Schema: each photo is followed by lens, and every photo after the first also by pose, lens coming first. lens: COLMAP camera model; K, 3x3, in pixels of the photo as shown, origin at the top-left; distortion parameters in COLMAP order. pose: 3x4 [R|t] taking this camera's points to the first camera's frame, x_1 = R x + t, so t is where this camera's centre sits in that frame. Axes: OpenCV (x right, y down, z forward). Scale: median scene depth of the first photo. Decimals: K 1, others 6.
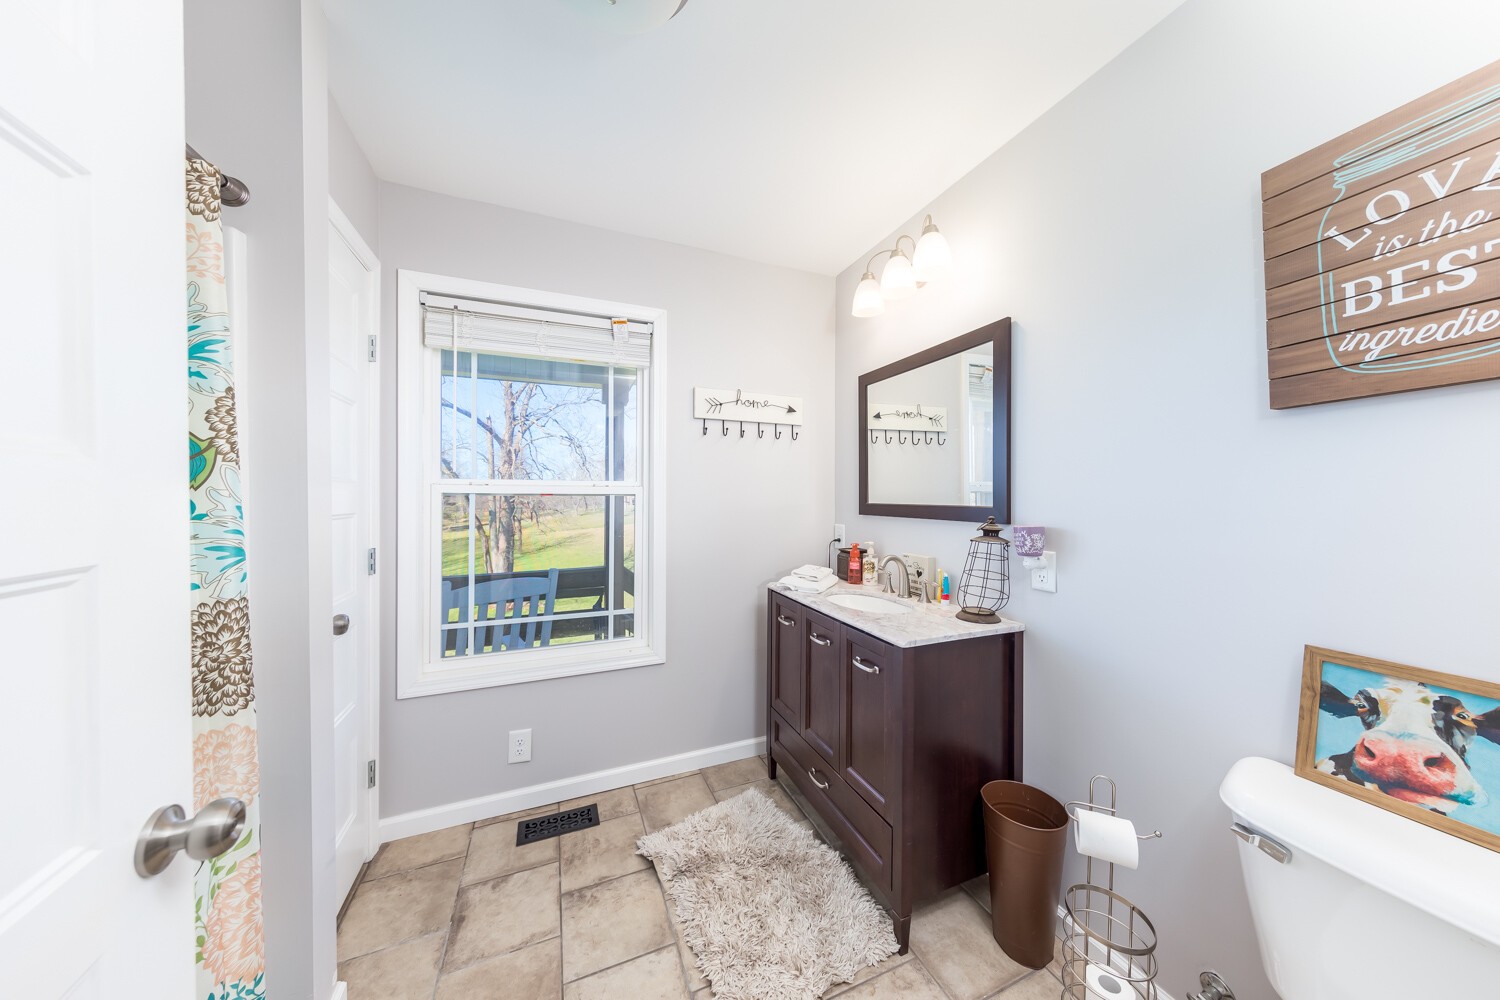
lens RADIAL K [[470.1, 0, 752.2], [0, 470.1, 497.8], [0, 0, 1]] dist [0.007119, -0.000857]
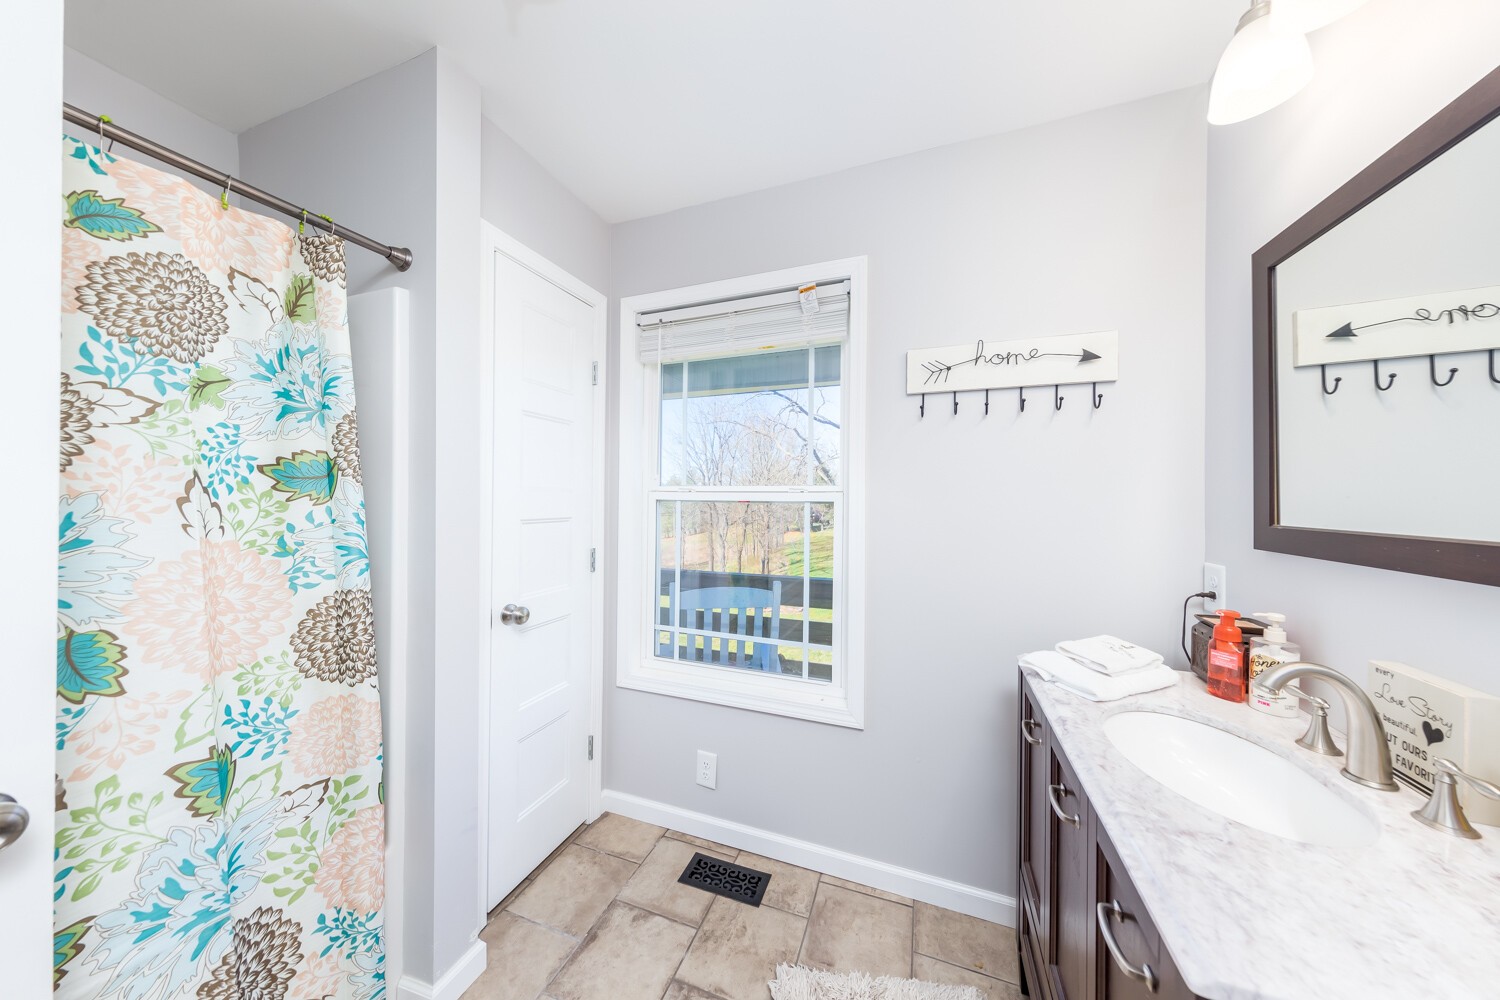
lens RADIAL K [[470.1, 0, 751.4], [0, 470.1, 497.5], [0, 0, 1]] dist [0.007119, -0.000857]
pose [[0.732184, 0.001168, -0.681106, 0.233289], [-0.007652, 0.999950, -0.006511, -0.010881], [0.681064, 0.009979, 0.732156, 0.404427]]
